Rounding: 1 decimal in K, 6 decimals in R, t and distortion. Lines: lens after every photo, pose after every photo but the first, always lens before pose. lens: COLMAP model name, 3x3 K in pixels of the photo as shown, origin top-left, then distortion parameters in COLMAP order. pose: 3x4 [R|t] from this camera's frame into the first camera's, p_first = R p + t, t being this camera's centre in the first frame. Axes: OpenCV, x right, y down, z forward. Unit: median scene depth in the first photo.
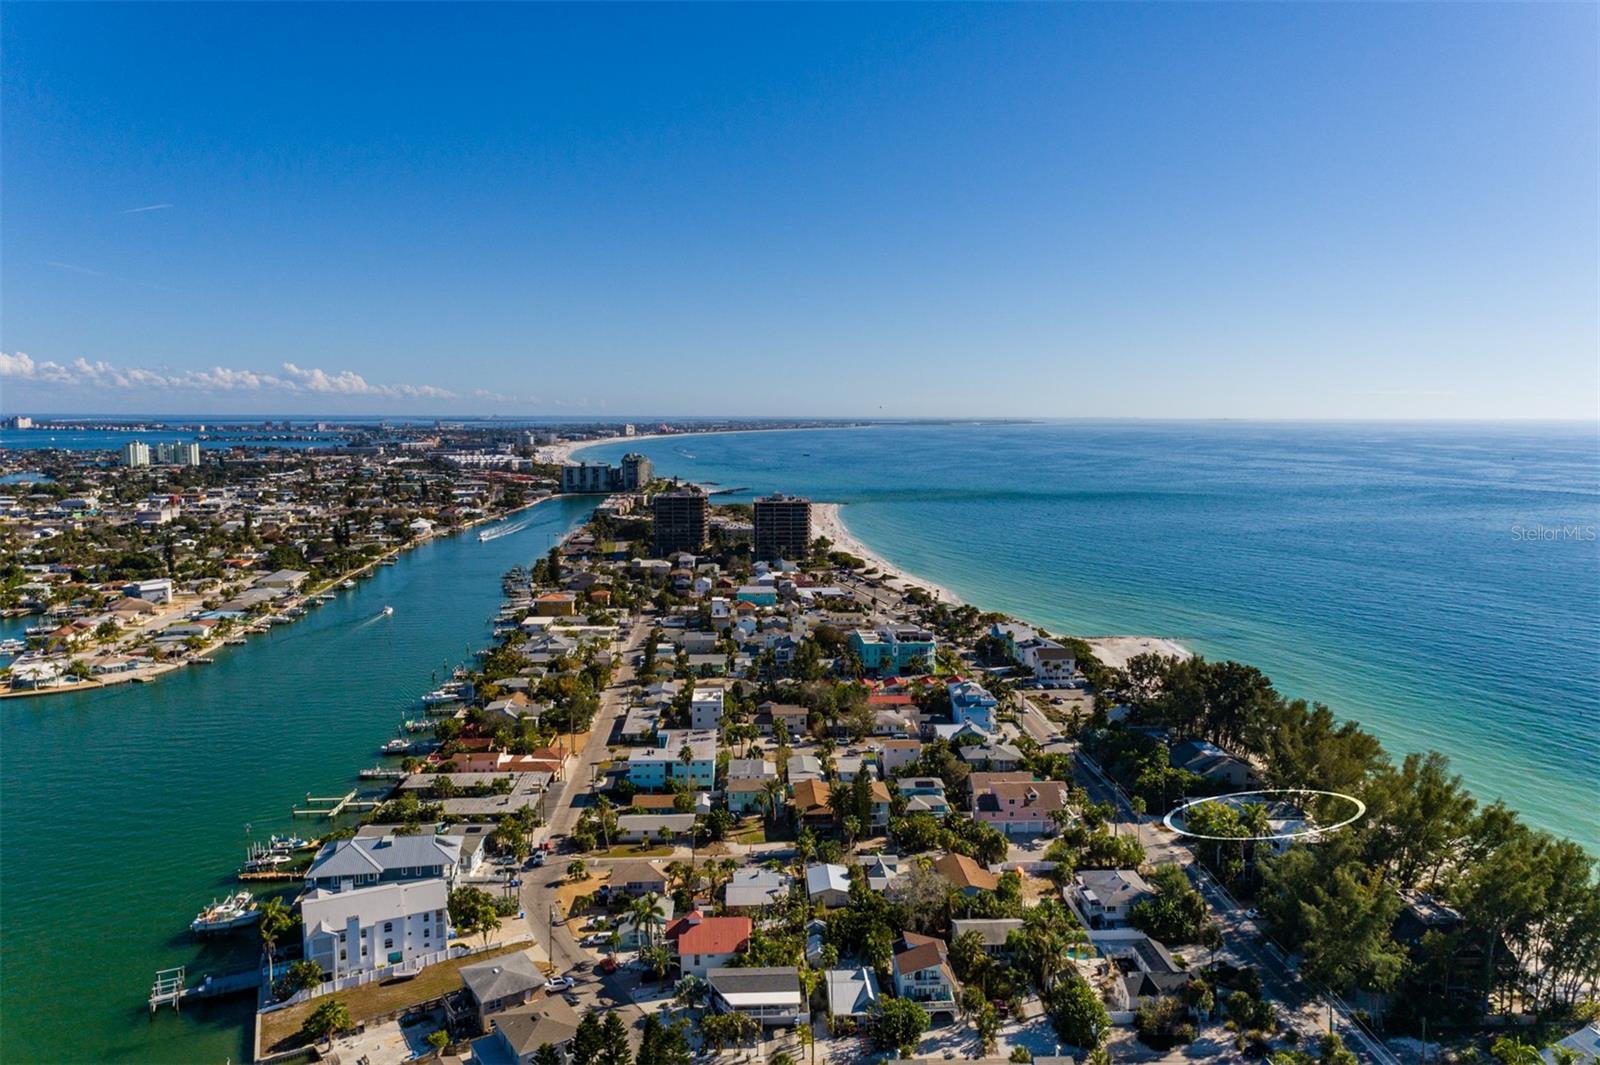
lens RADIAL K [[1101.8, 0, 800.0], [0, 1101.8, 532.5], [0, 0, 1]] dist [0.028220, 0.019151]
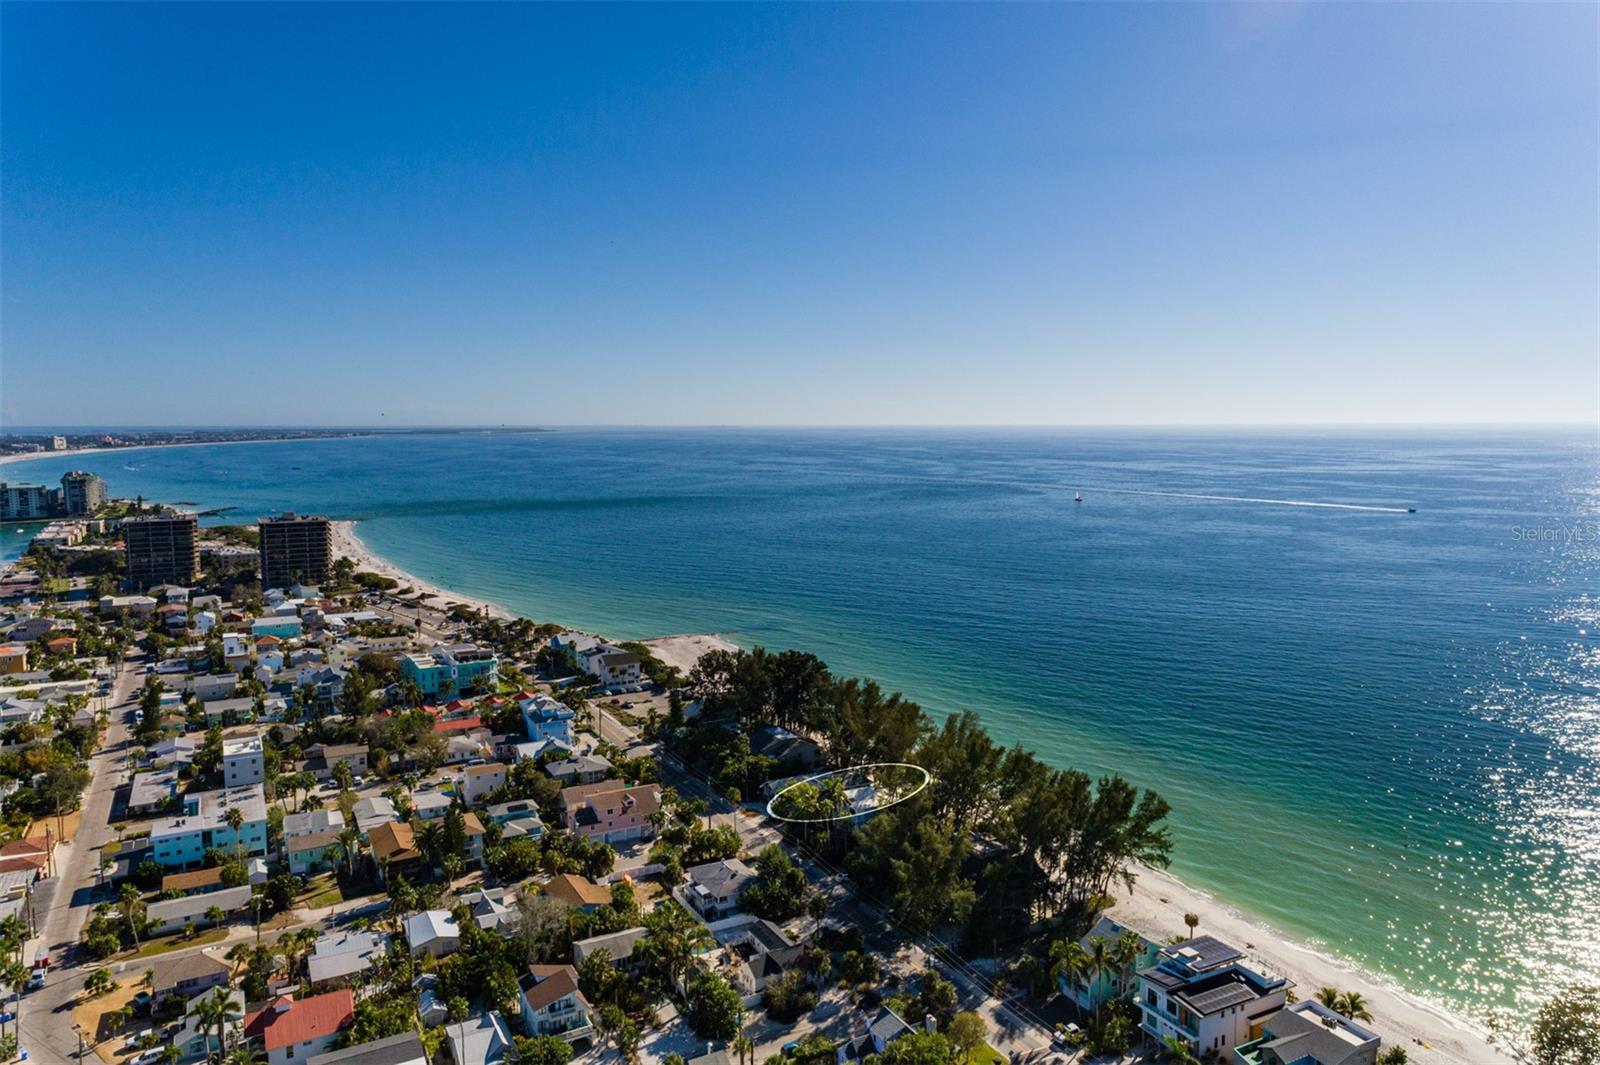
lens RADIAL K [[1094.8, 0, 800.0], [0, 1094.8, 532.5], [0, 0, 1]] dist [0.029047, 0.016157]
pose [[0.906456, -0.048430, 0.419514, -0.046061], [0.051327, 0.998672, 0.004385, -0.002819], [-0.419169, 0.017558, 0.907738, 0.019554]]
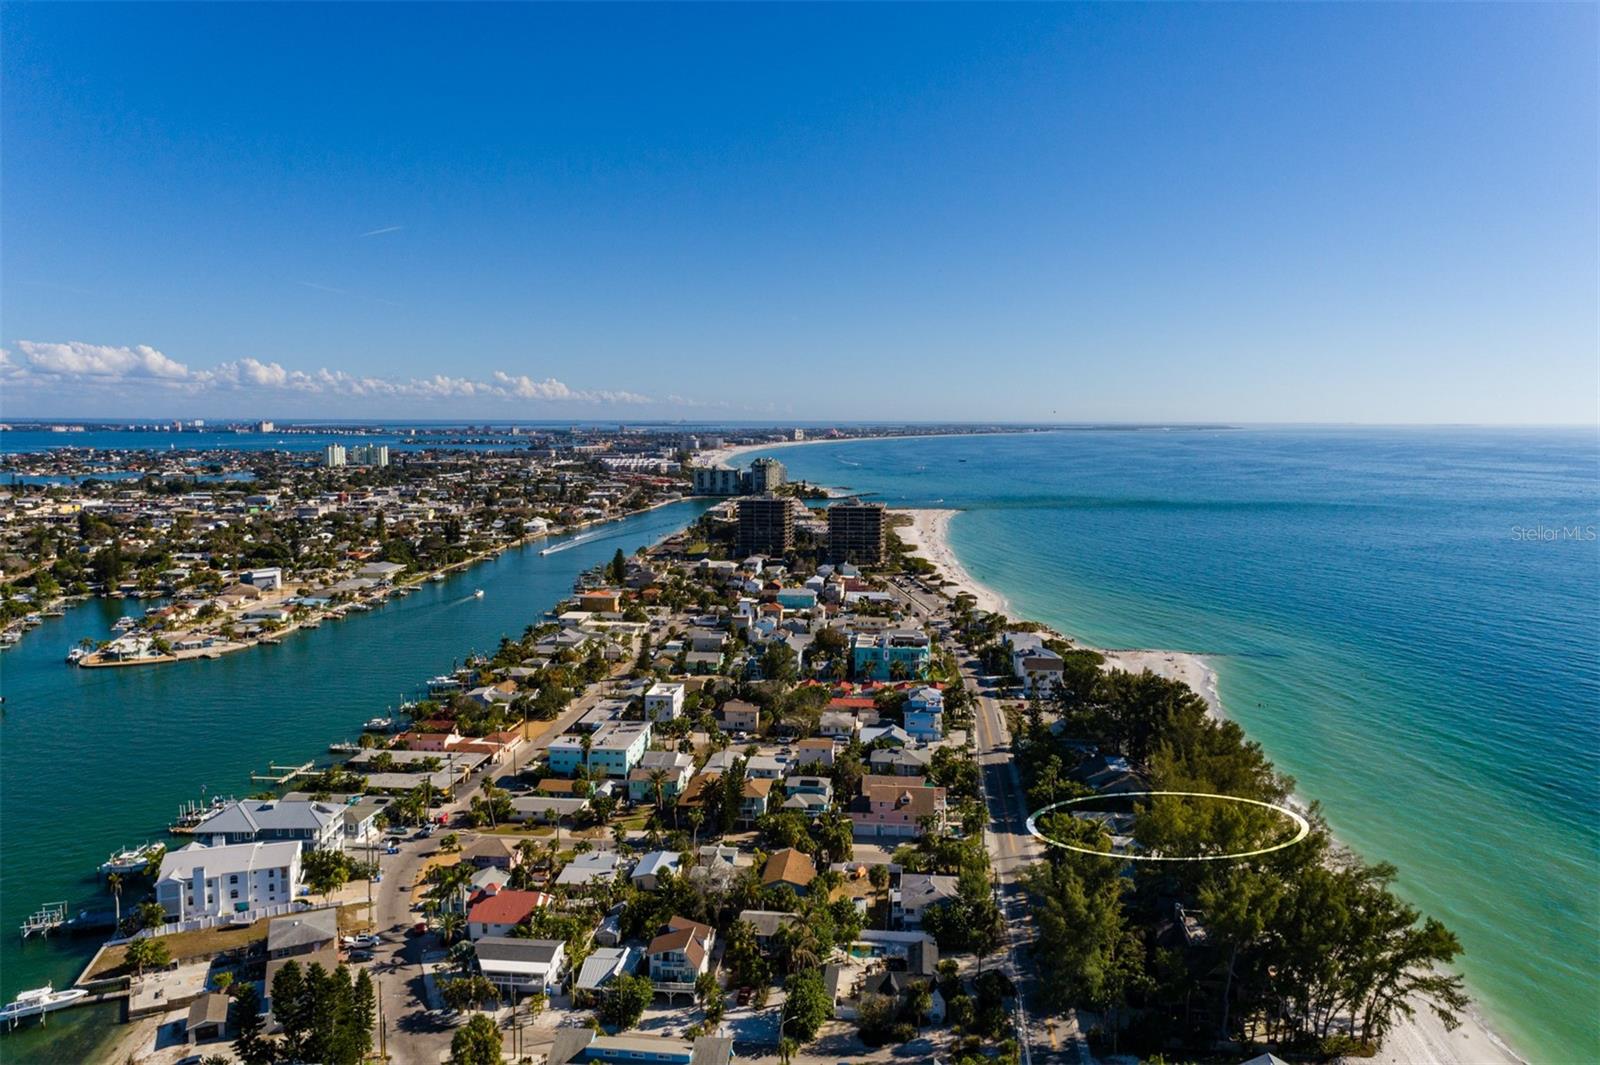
lens RADIAL K [[1101.8, 0, 800.0], [0, 1101.8, 532.5], [0, 0, 1]] dist [0.028220, 0.019151]
pose [[0.986361, 0.018543, -0.163546, 0.226894], [-0.019273, 0.999810, -0.002881, -0.000575], [0.163461, 0.005994, 0.986532, -0.008444]]
